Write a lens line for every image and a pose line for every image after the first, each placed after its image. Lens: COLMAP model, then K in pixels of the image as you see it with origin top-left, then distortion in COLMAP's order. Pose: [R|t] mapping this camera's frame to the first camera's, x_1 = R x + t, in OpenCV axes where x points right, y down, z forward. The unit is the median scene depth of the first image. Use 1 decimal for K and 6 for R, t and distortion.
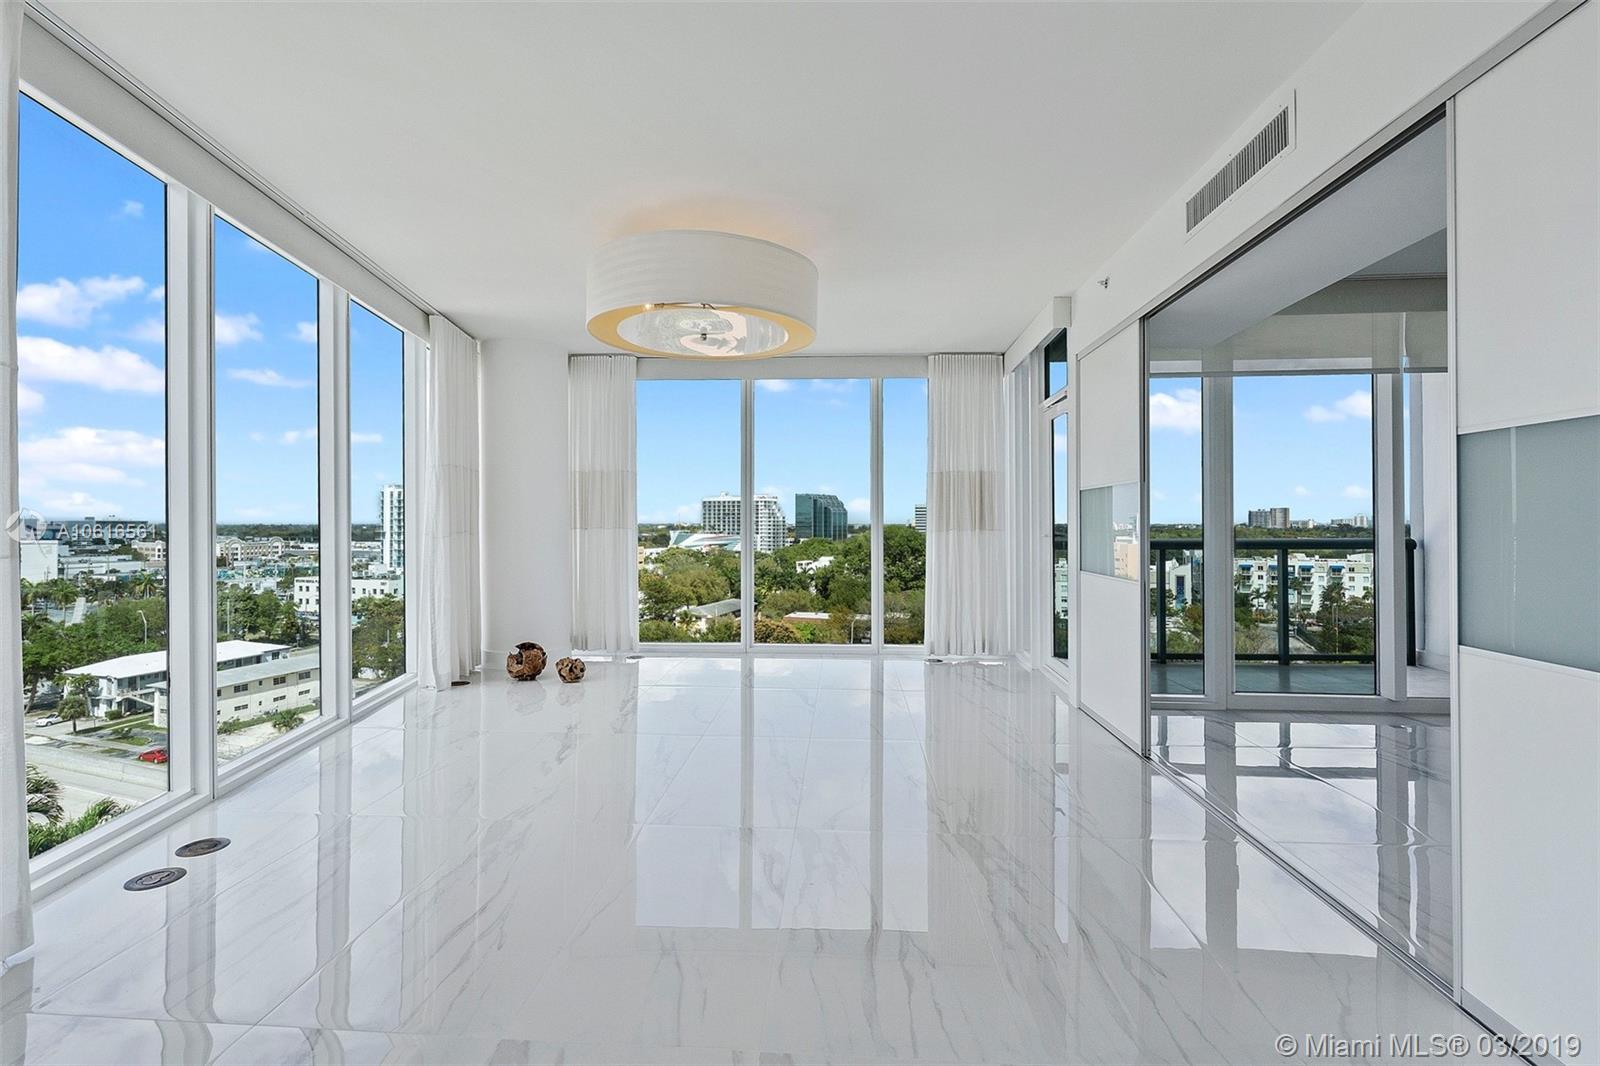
lens RADIAL K [[734.5, 0, 806.4], [0, 734.5, 523.6], [0, 0, 1]] dist [-0.003511, 0.001908]
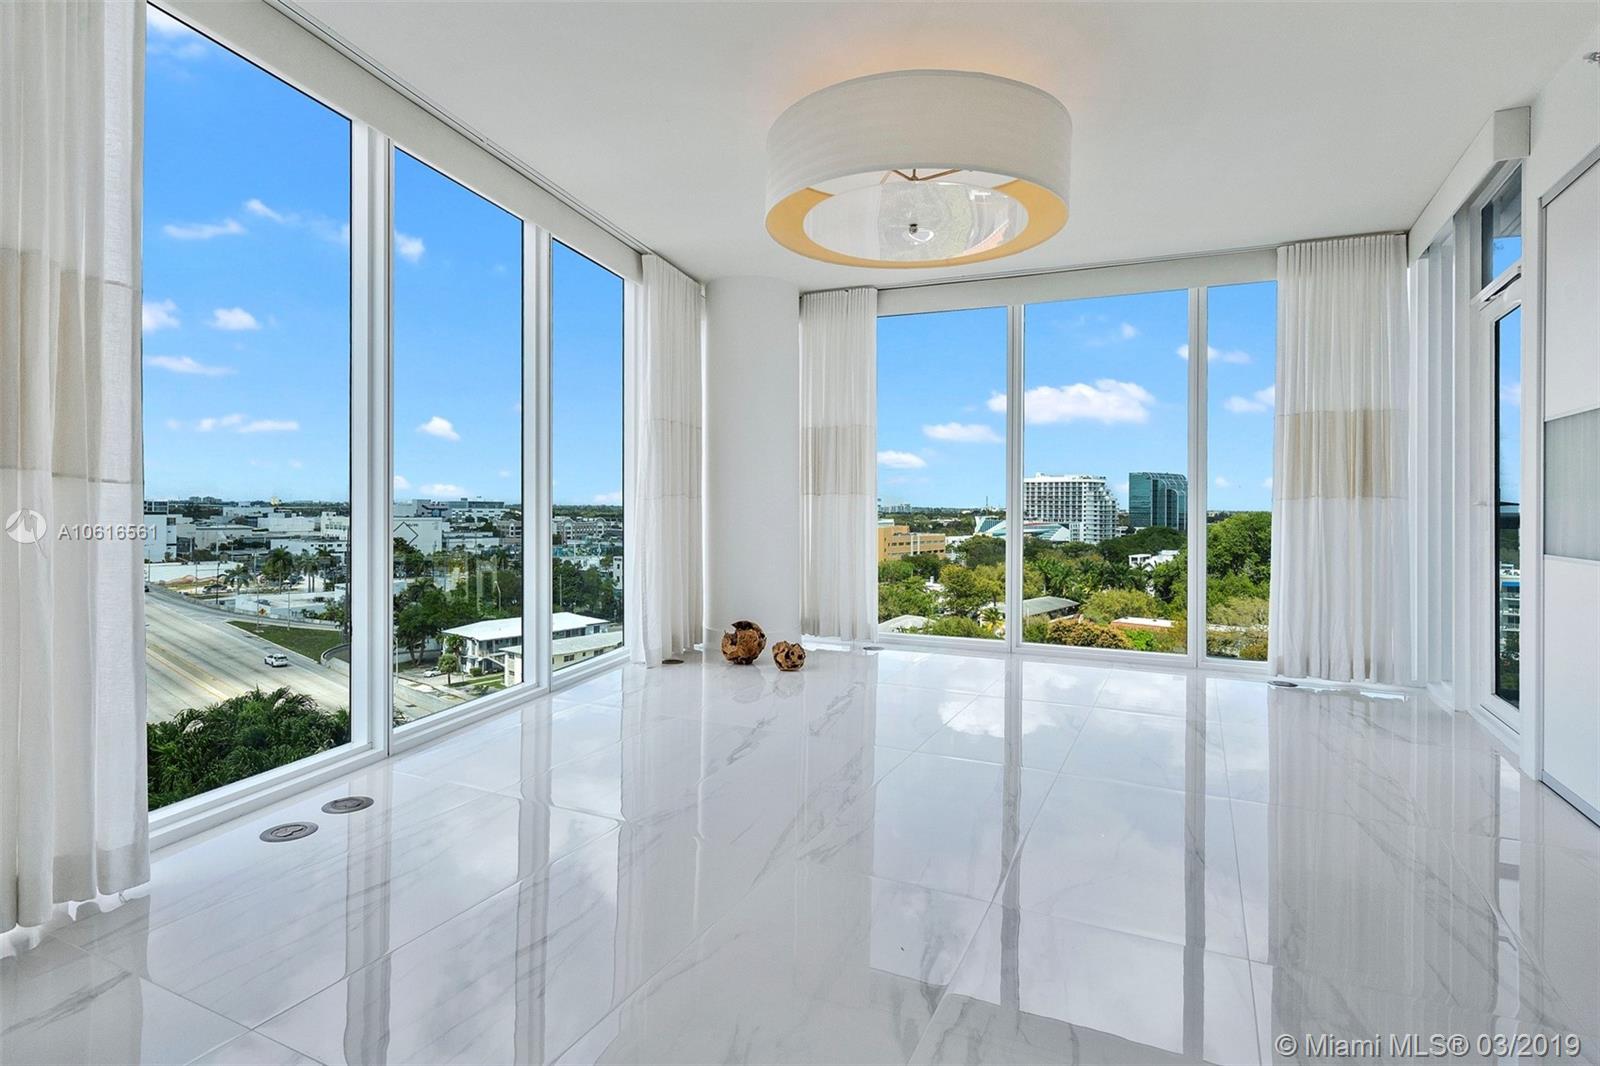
lens RADIAL K [[829.0, 0, 800.3], [0, 829.0, 509.2], [0, 0, 1]] dist [0.003315, -0.000066]
pose [[0.924079, 0.007771, -0.382123, 0.050094], [-0.007293, 0.999970, 0.002699, 0.021694], [0.382132, 0.000293, 0.924108, 0.096147]]
